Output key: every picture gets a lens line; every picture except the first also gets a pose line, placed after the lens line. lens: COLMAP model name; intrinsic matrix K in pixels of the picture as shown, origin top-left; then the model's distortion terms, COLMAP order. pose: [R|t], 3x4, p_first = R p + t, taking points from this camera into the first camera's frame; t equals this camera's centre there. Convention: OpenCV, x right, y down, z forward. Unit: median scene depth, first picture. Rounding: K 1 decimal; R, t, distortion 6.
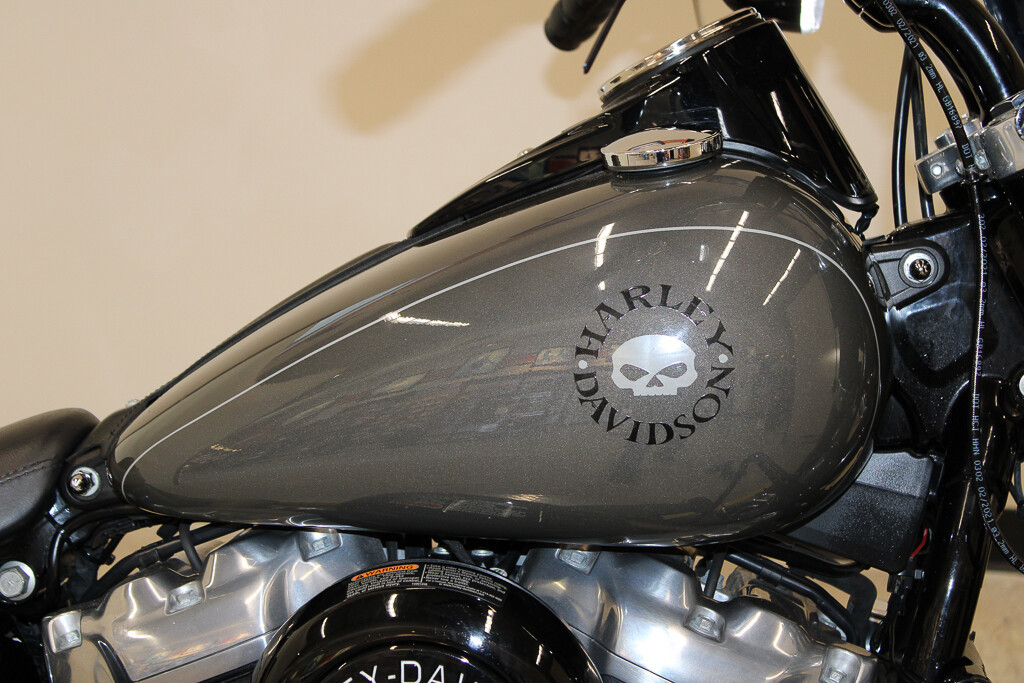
lens RADIAL K [[2268.2, 0, 514.6], [0, 2268.2, 341.9], [0, 0, 1]] dist [-0.007996, 0.000000]
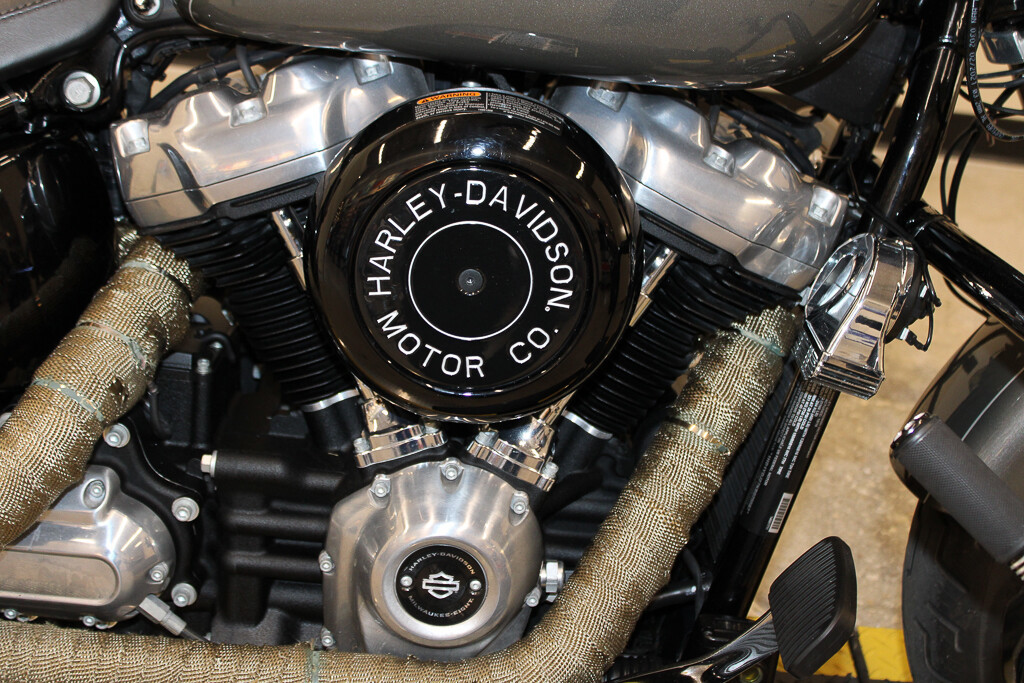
lens RADIAL K [[1403.1, 0, 513.7], [0, 1403.1, 343.9], [0, 0, 1]] dist [0.010203, 0.000000]
pose [[0.990584, 0.032440, 0.133005, -0.104520], [-0.064876, 0.966742, 0.247387, 0.044505], [-0.120556, -0.253687, 0.959744, 0.304785]]
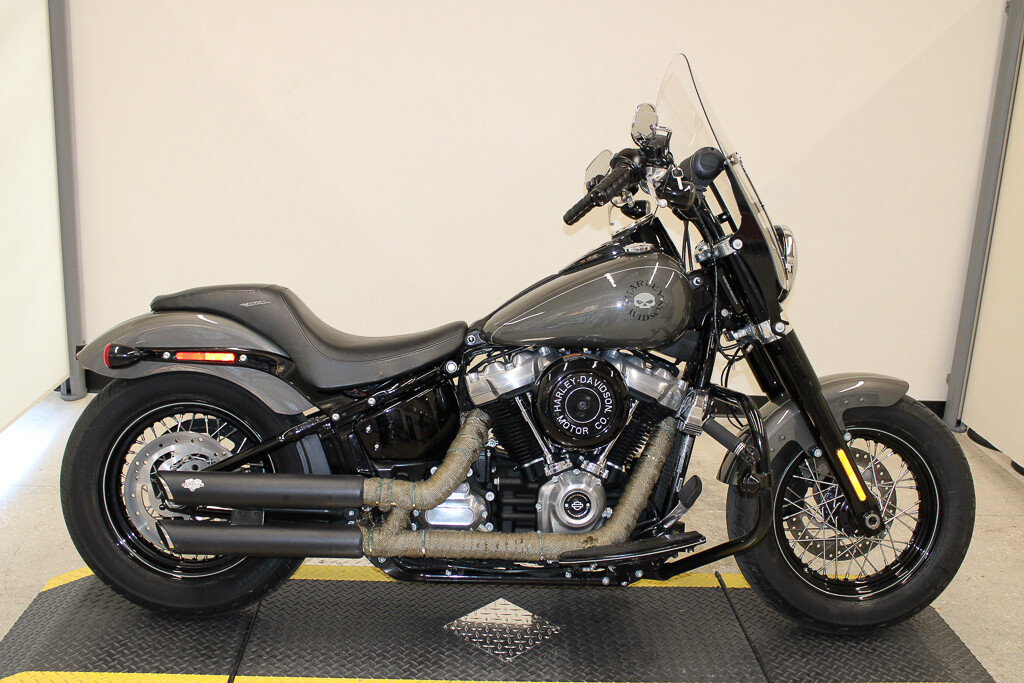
lens RADIAL K [[1124.9, 0, 507.4], [0, 1124.9, 336.5], [0, 0, 1]] dist [-0.077718, 0.000000]
pose [[0.987329, 0.004434, 0.158622, -0.439086], [0.002700, 0.998995, -0.044730, 0.144273], [-0.158661, 0.044592, 0.986326, -0.813681]]
